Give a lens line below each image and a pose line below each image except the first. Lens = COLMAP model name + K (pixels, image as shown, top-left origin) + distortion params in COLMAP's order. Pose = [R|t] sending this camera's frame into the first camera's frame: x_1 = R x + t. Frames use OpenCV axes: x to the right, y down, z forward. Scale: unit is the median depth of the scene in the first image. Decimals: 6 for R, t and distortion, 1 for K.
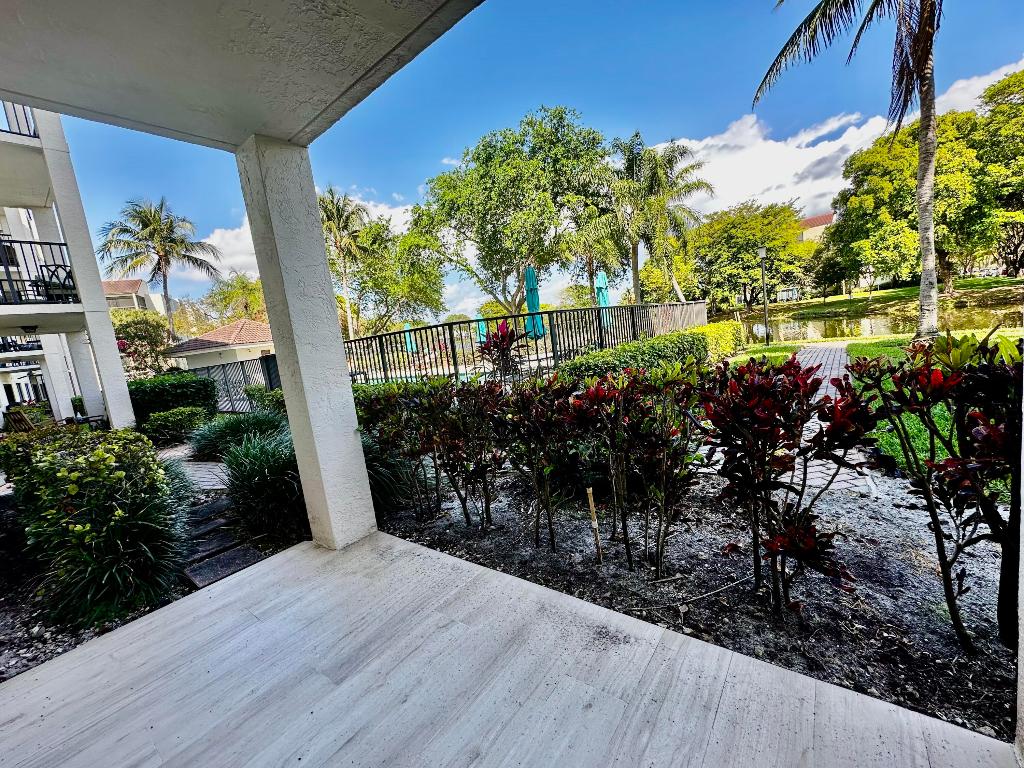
lens RADIAL K [[409.9, 0, 508.3], [0, 409.9, 384.0], [0, 0, 1]] dist [-0.003948, -0.000160]
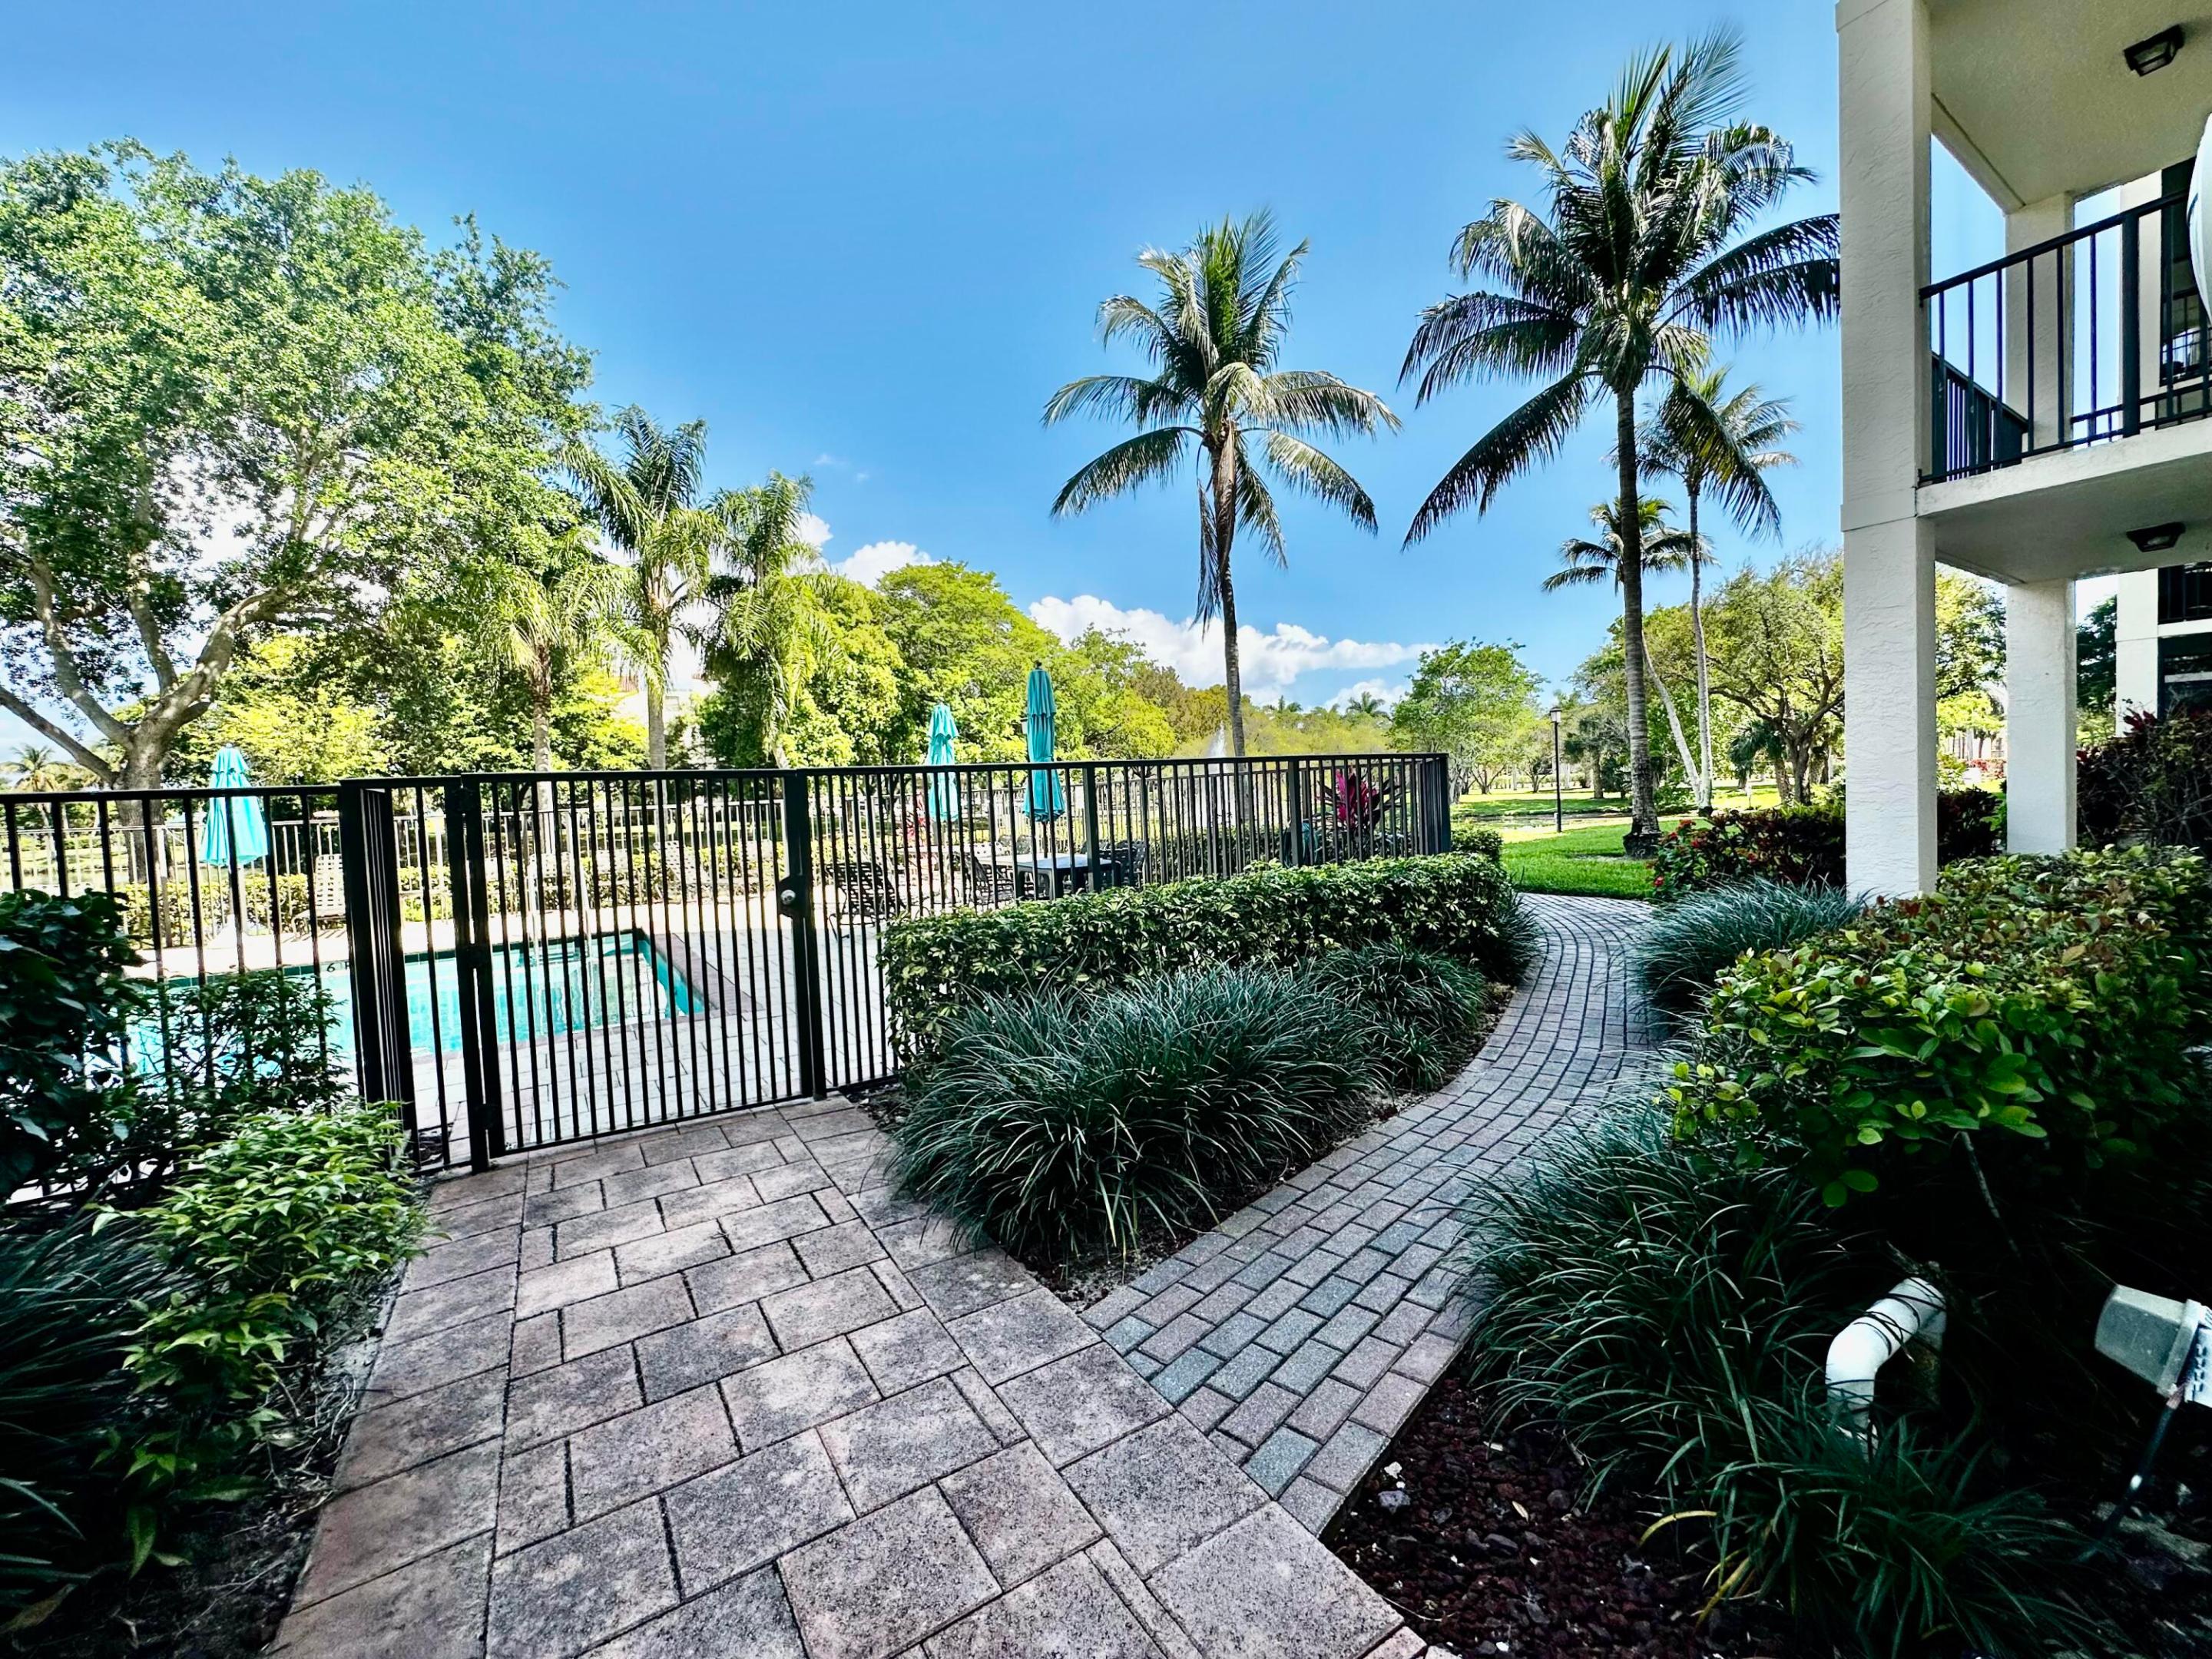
lens RADIAL K [[885.4, 0, 1097.9], [0, 885.4, 829.4], [0, 0, 1]] dist [-0.003948, -0.000160]
pose [[0.329501, 0.077407, 0.940977, -0.183078], [0.117265, 0.985561, -0.122137, 0.004909], [-0.936845, 0.150588, 0.315666, 0.137752]]
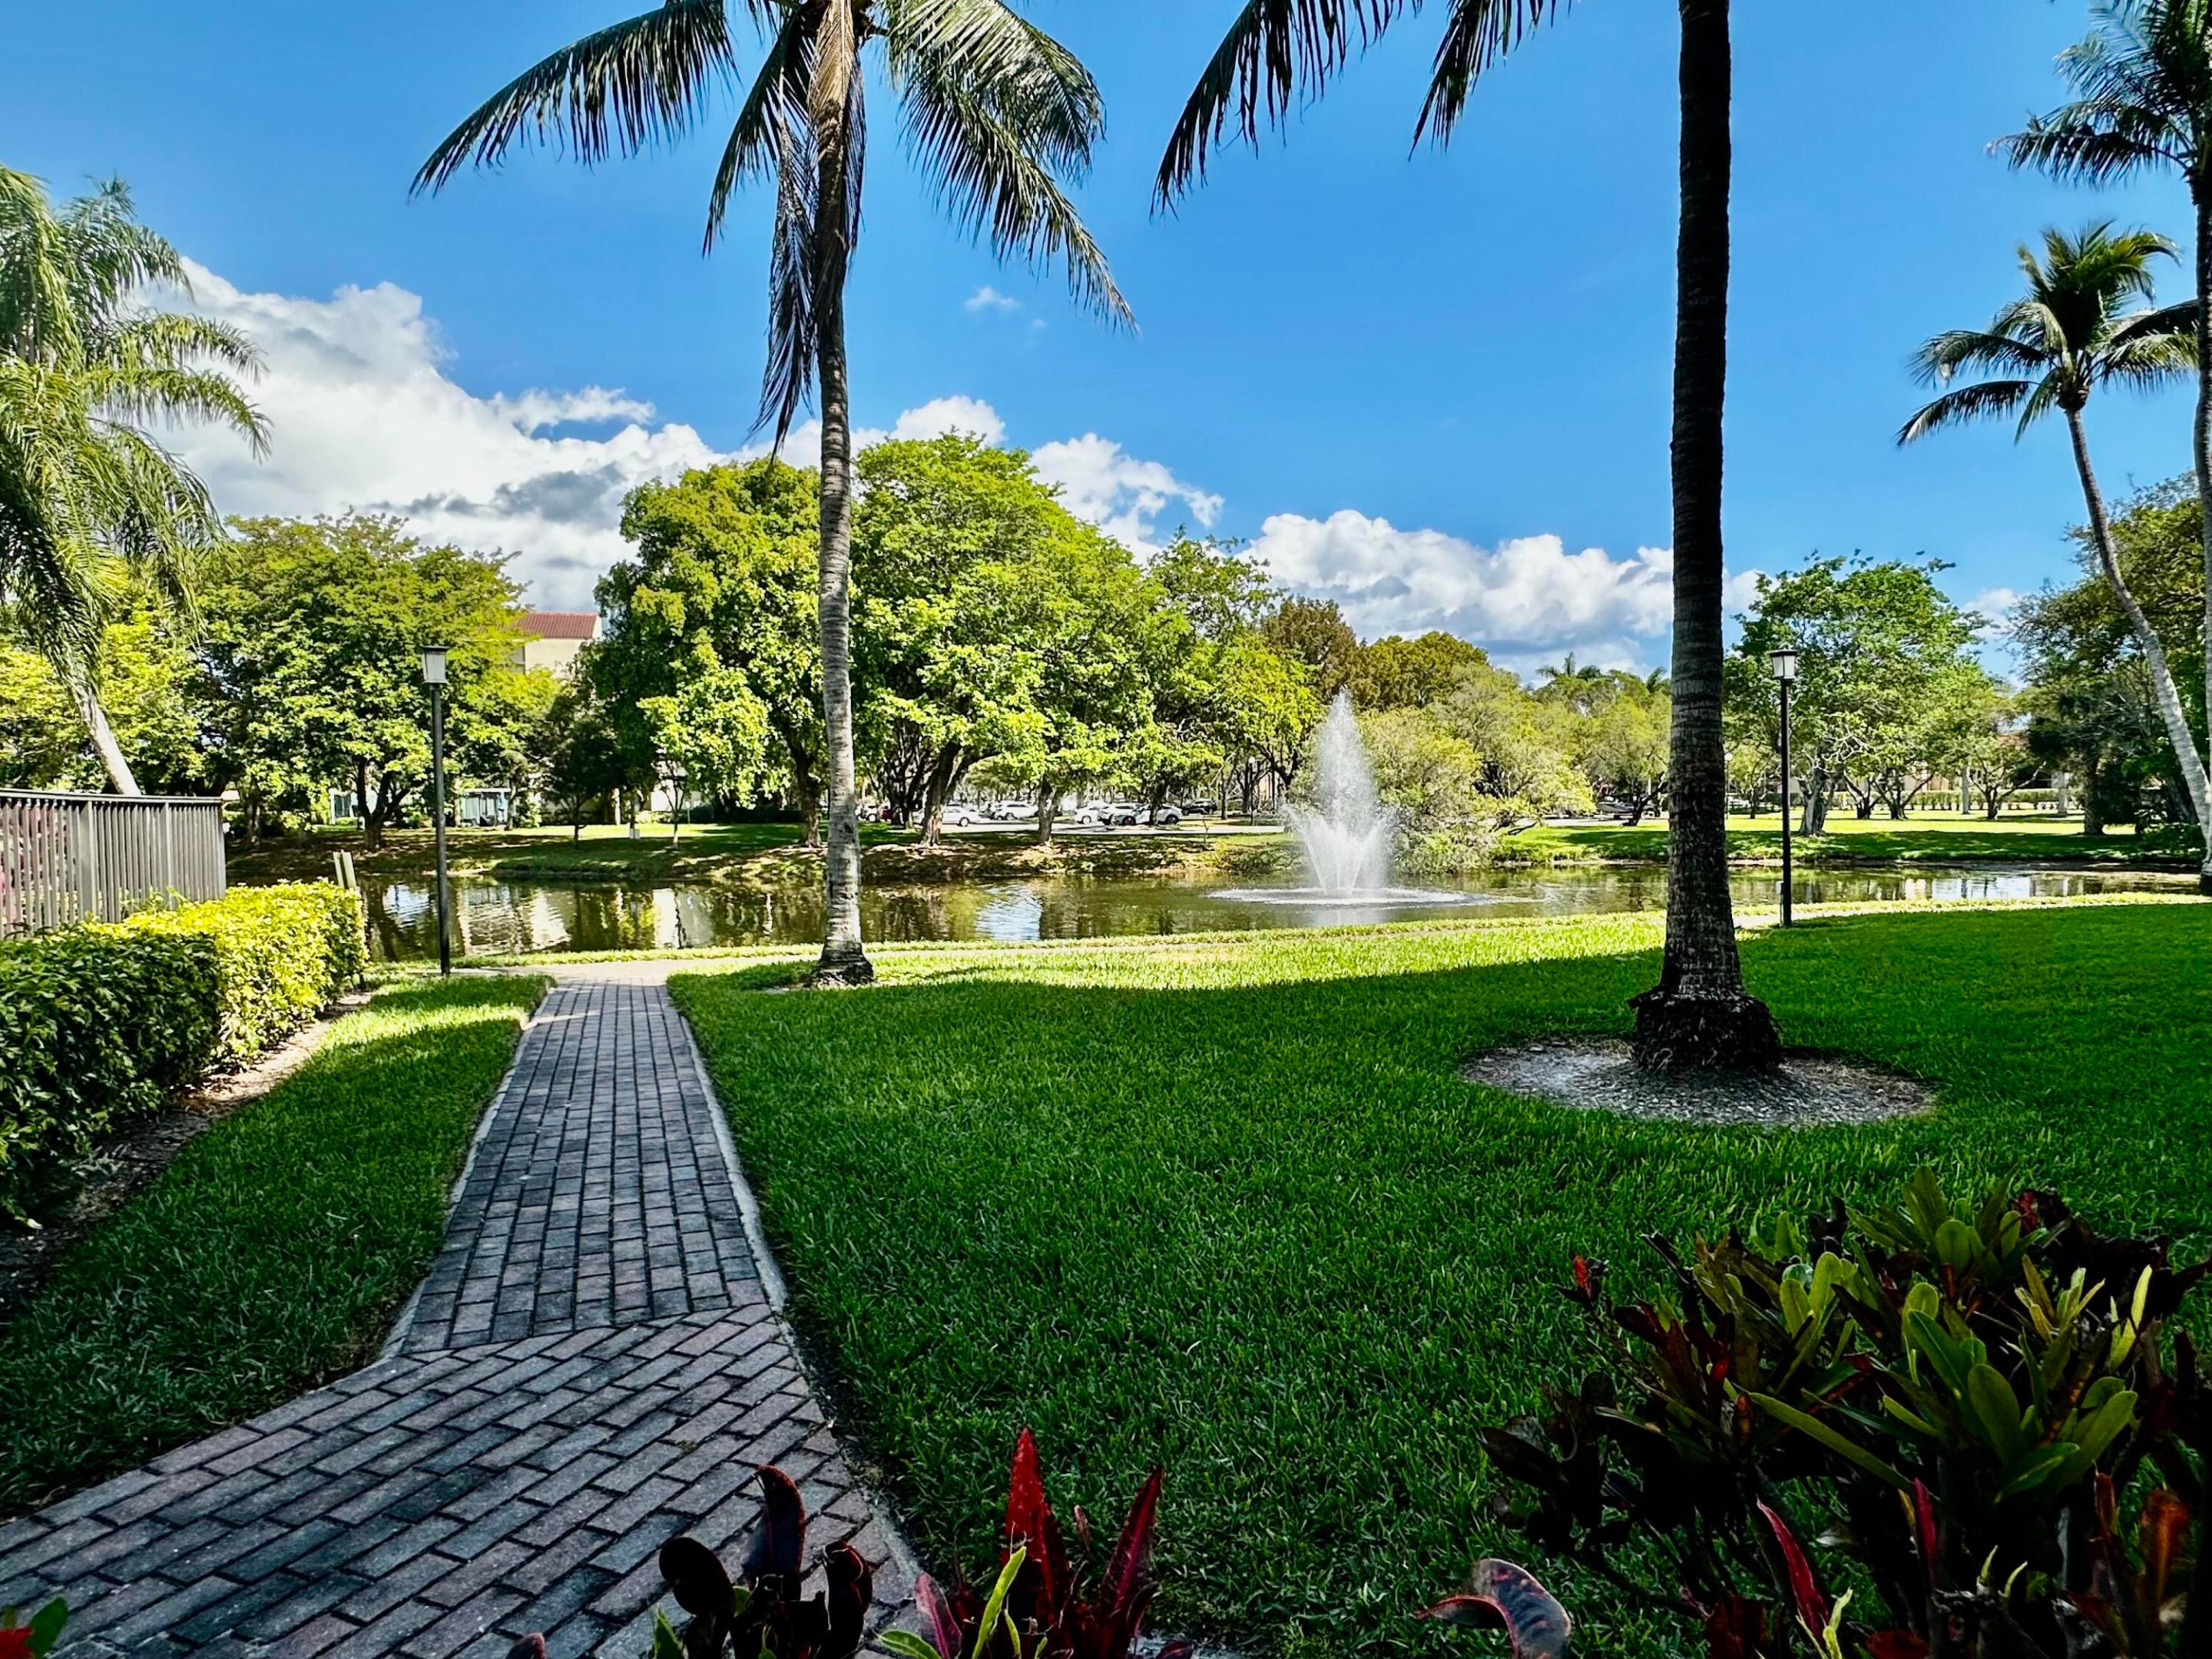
lens RADIAL K [[1261.8, 0, 1106.0], [0, 1261.8, 829.5], [0, 0, 1]] dist [0.000790, 0.000545]
pose [[0.490130, 0.103592, 0.865472, 0.020405], [0.058004, 0.986836, -0.150967, -0.010059], [-0.869717, 0.124194, 0.477669, 0.041091]]
